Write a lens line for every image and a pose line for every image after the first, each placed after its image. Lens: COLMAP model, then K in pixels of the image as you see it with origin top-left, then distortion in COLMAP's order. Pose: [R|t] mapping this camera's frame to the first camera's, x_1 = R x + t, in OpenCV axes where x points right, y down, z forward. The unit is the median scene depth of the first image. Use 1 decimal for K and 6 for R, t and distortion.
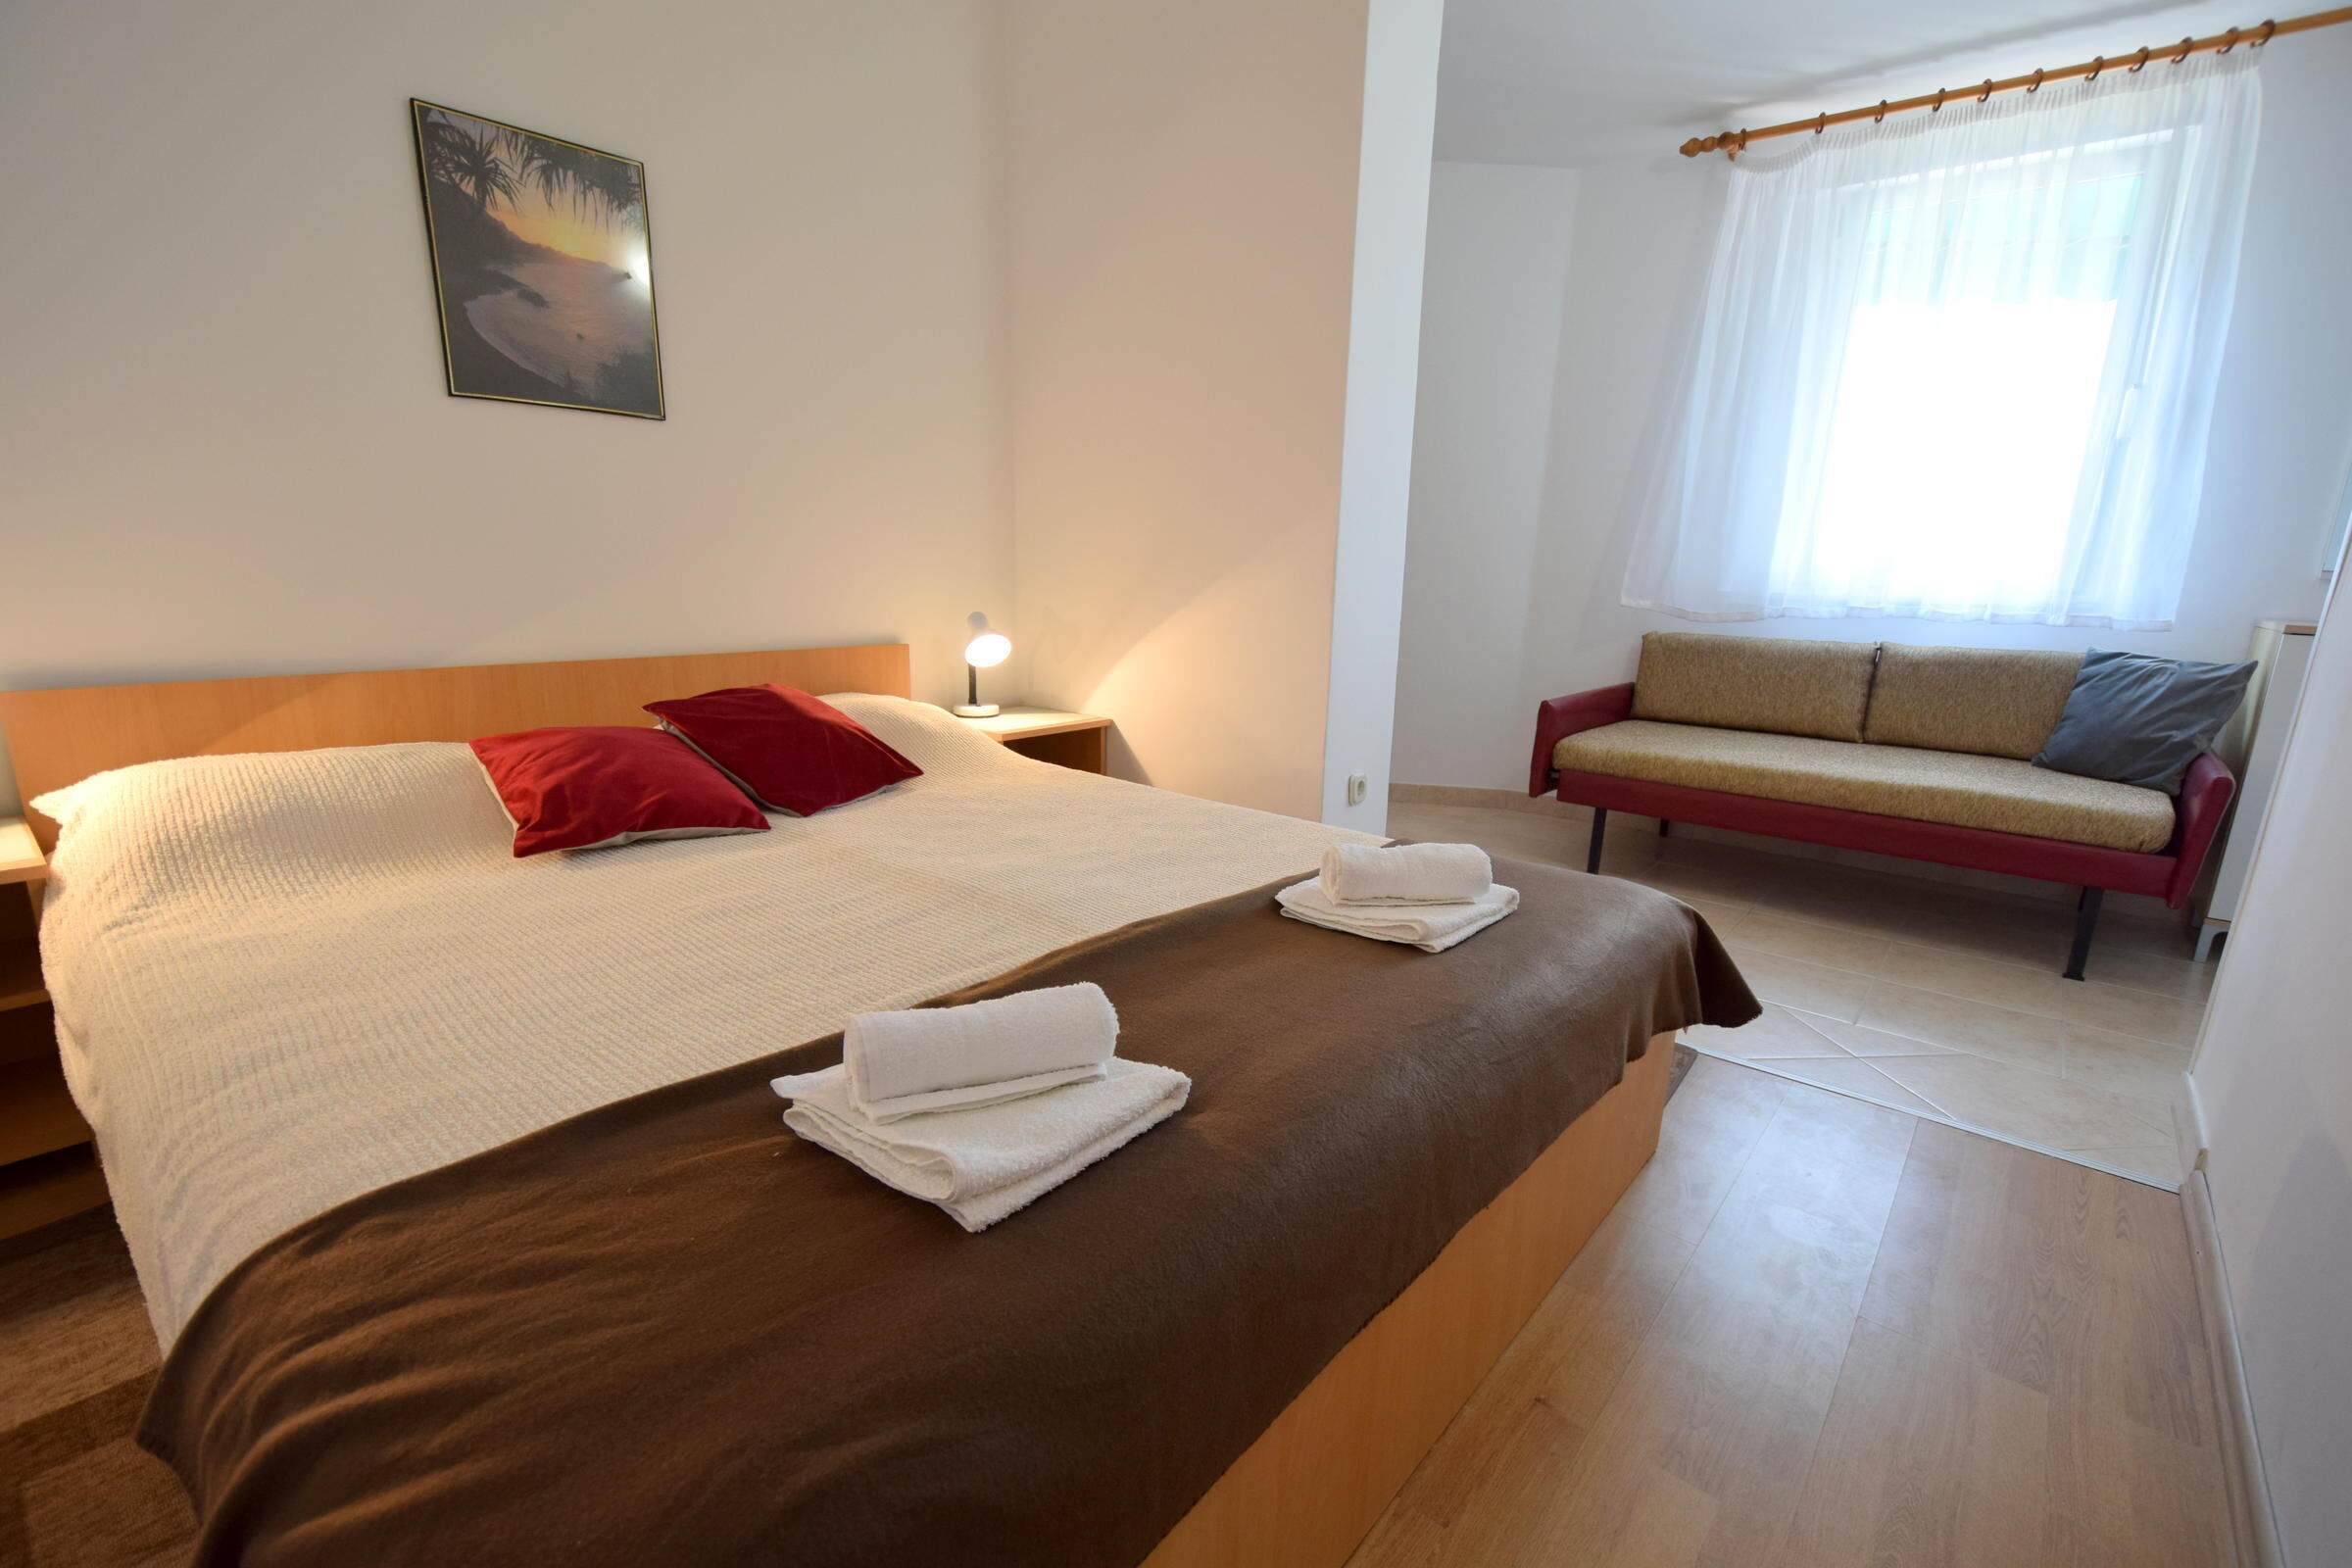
lens RADIAL K [[1018.9, 0, 1189.4], [0, 1018.9, 821.7], [0, 0, 1]] dist [0.001670, -0.007511]
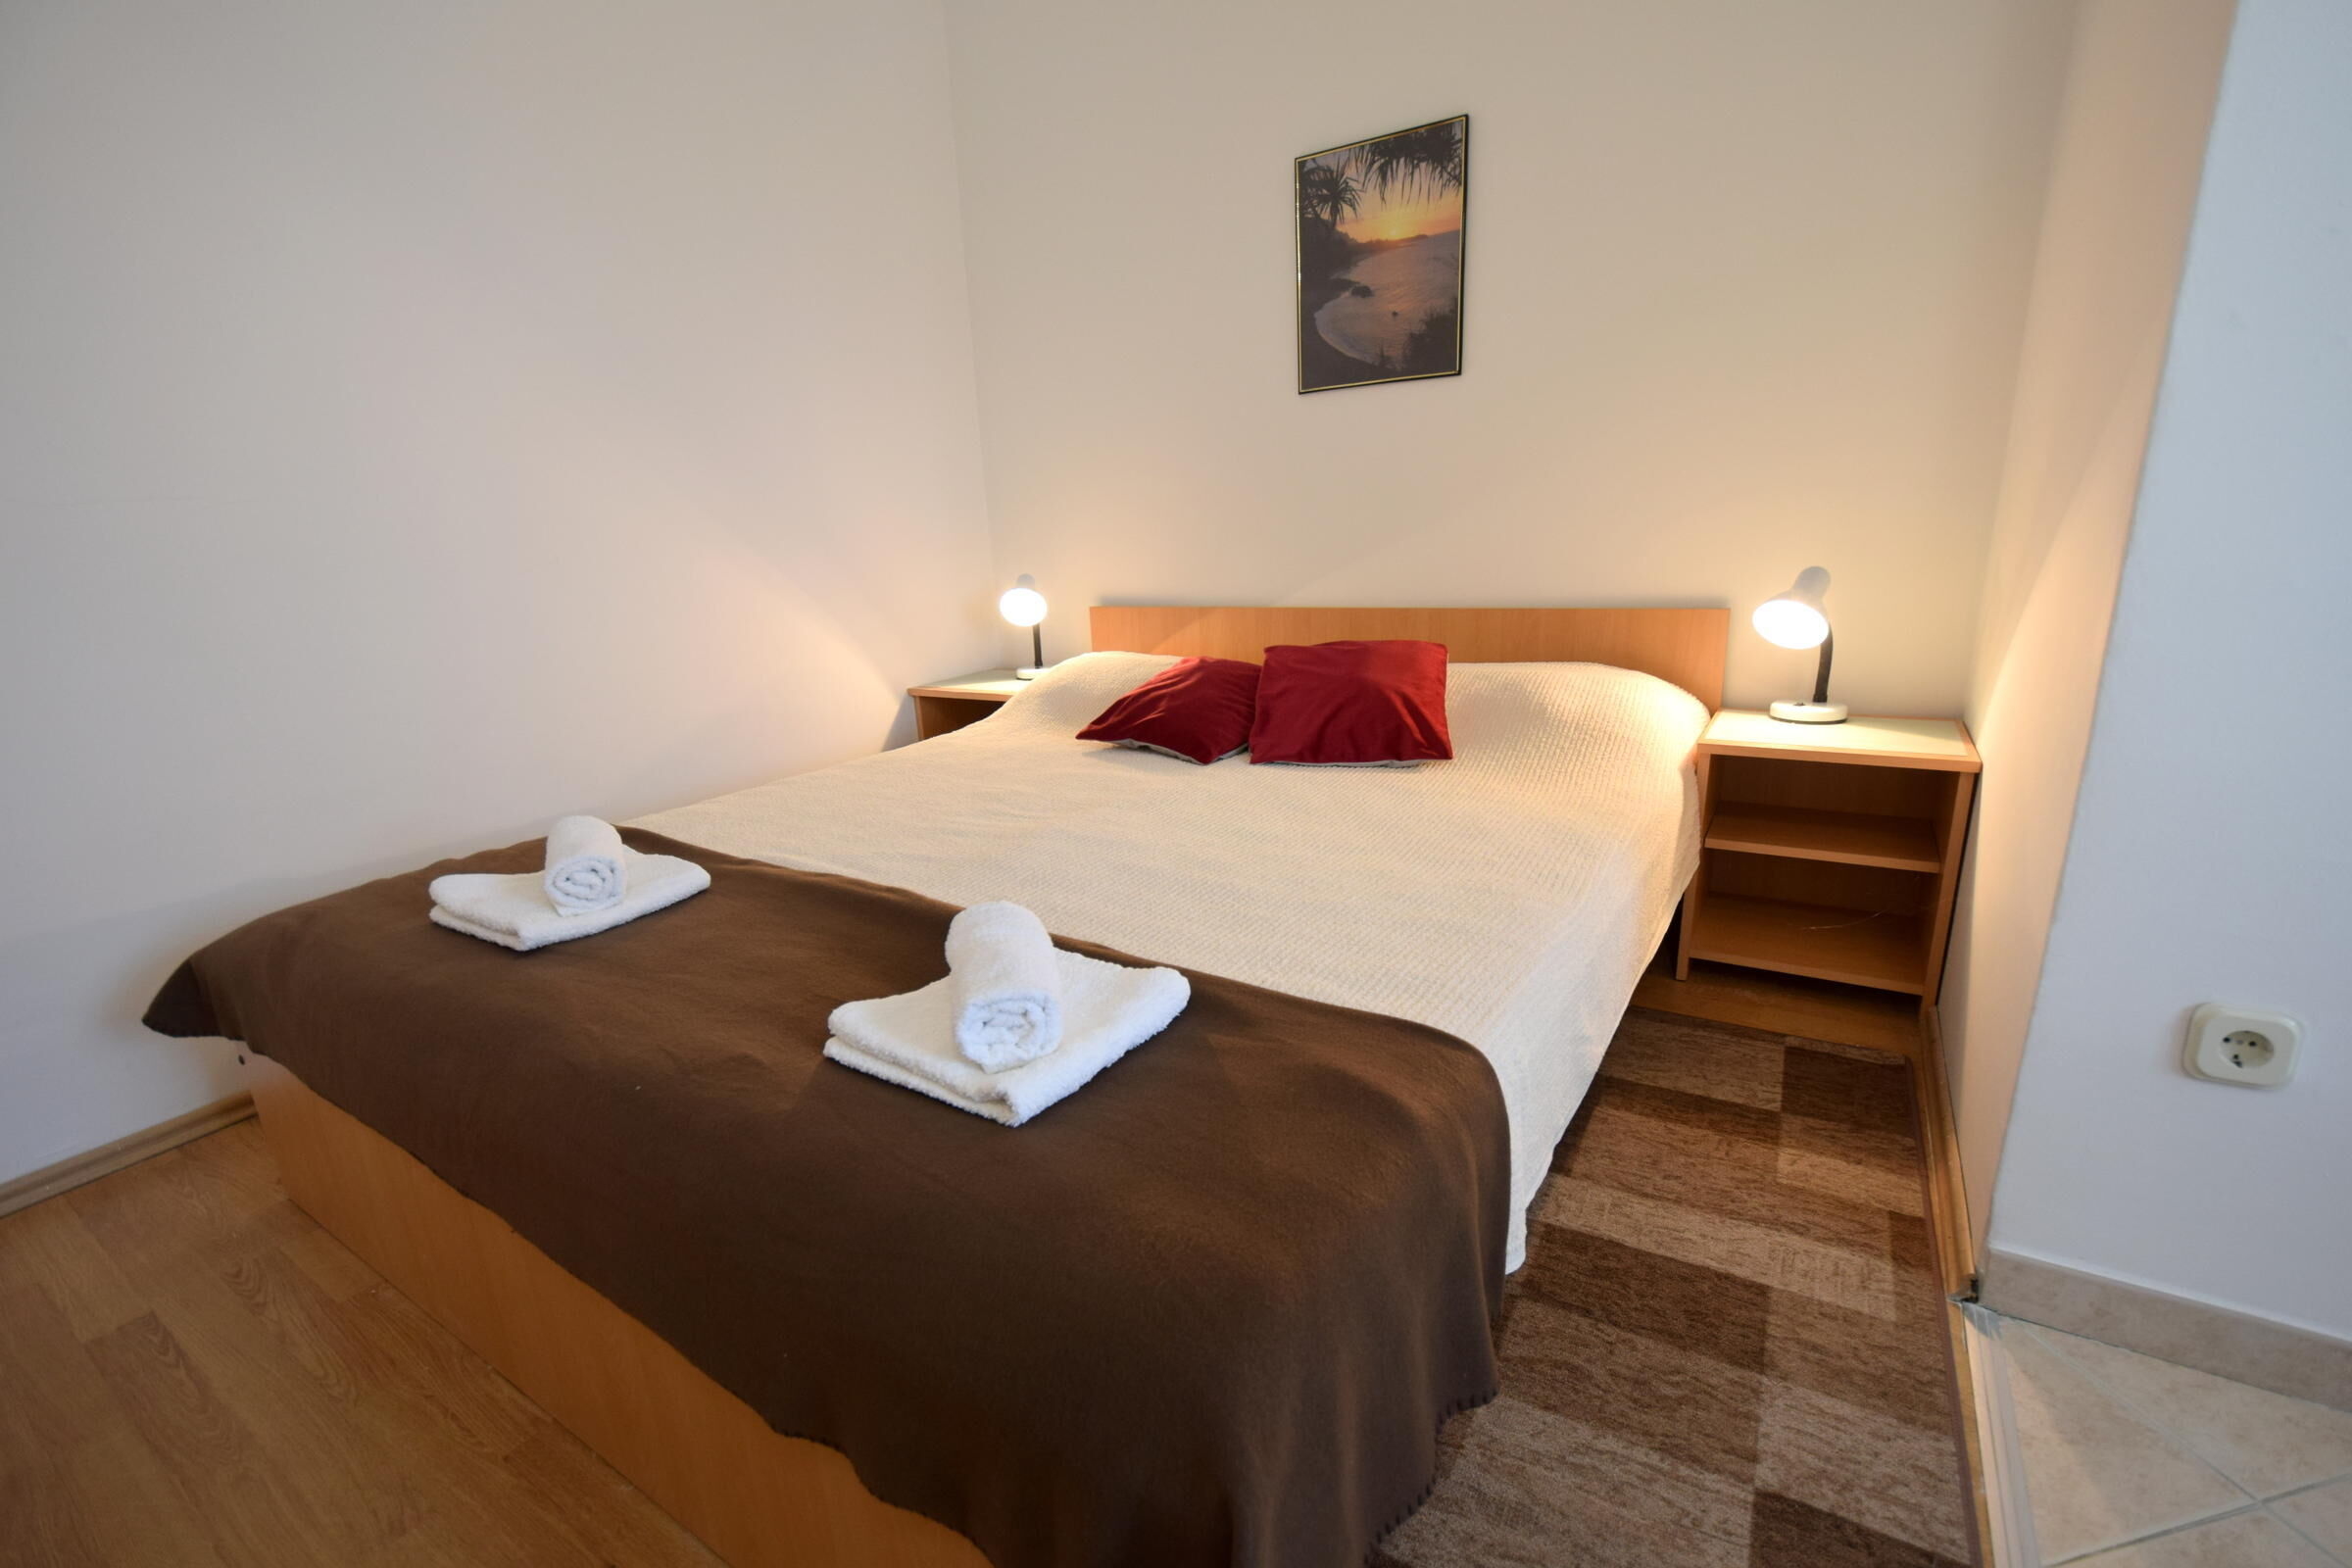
lens RADIAL K [[1022.8, 0, 1188.6], [0, 1022.8, 822.2], [0, 0, 1]] dist [0.006698, -0.009776]
pose [[0.127586, 0.247564, -0.960434, 0.617830], [-0.195629, 0.955606, 0.220332, -0.159699], [0.972343, 0.159778, 0.170352, 0.725434]]
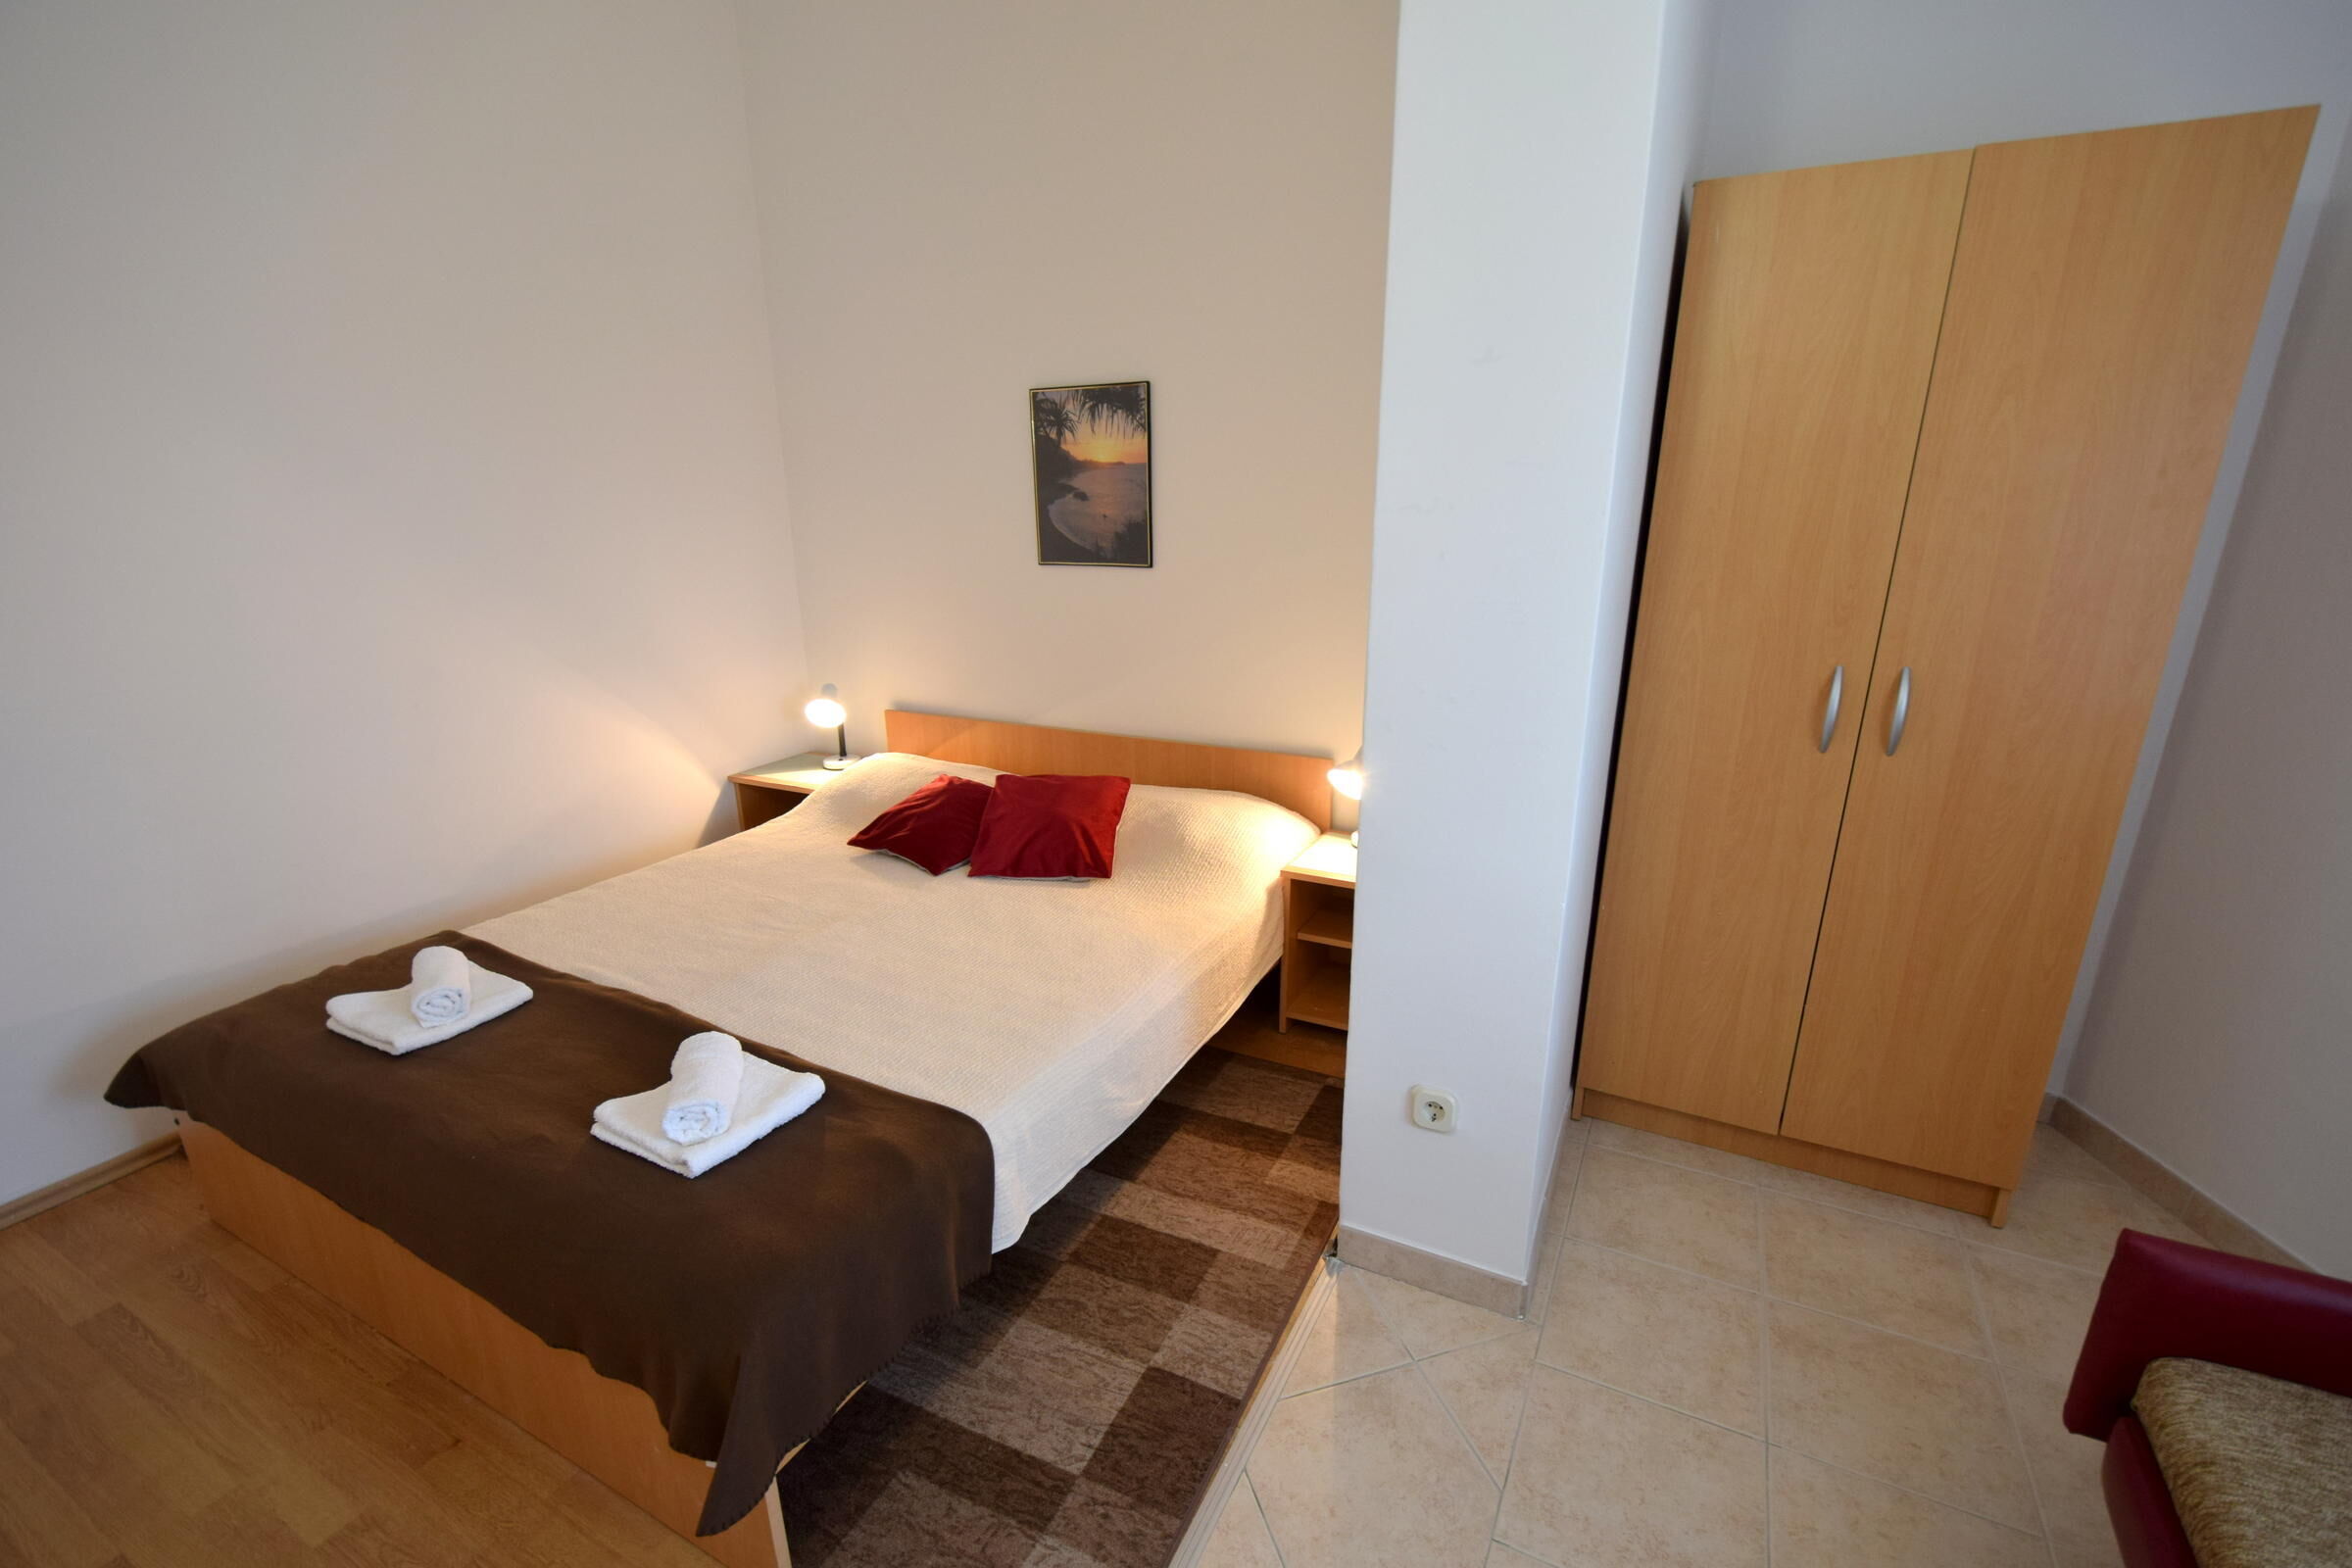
lens RADIAL K [[1018.9, 0, 1189.4], [0, 1018.9, 821.7], [0, 0, 1]] dist [0.001670, -0.007511]
pose [[0.220392, 0.265368, -0.938620, 0.955612], [-0.226844, 0.949841, 0.215277, -0.430407], [0.948667, 0.165475, 0.269534, 0.849480]]
